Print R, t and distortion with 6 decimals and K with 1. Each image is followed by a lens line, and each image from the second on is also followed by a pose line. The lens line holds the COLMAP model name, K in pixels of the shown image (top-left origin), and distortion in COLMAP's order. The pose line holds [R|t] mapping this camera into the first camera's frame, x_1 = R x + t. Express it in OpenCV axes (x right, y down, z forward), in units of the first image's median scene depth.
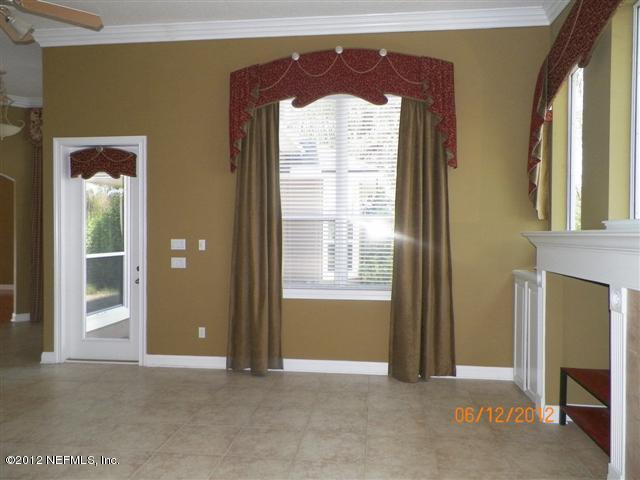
lens RADIAL K [[484.5, 0, 320.0], [0, 484.5, 240.0], [0, 0, 1]] dist [0.012034, -0.039109]
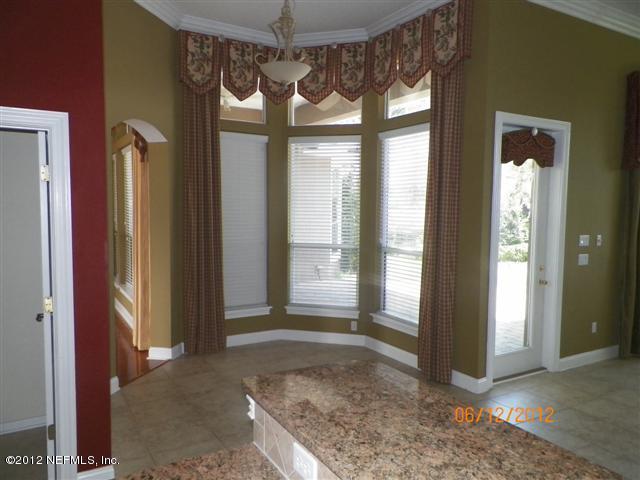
lens RADIAL K [[484.5, 0, 320.0], [0, 484.5, 240.0], [0, 0, 1]] dist [0.012034, -0.039109]
pose [[0.795197, -0.044343, 0.604728, -1.269015], [0.003976, 0.997682, 0.067928, -0.058313], [-0.606338, -0.051612, 0.793530, 0.545999]]
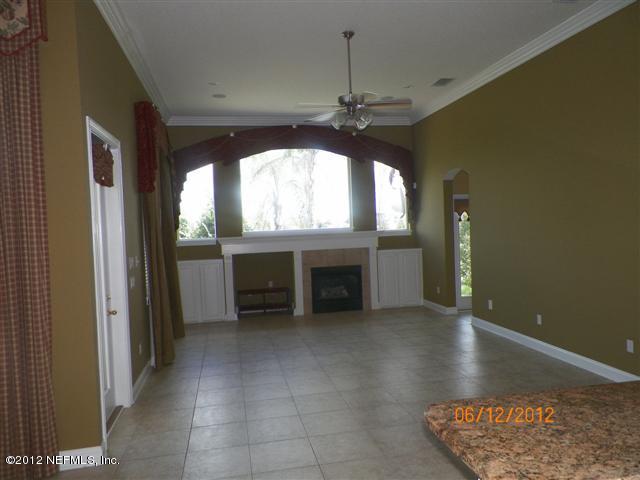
lens RADIAL K [[484.5, 0, 320.0], [0, 484.5, 240.0], [0, 0, 1]] dist [0.012034, -0.039109]
pose [[-0.293758, -0.021961, 0.955628, -1.273349], [0.050984, 0.997953, 0.038606, -0.054221], [-0.954519, 0.060063, -0.292037, 0.909245]]
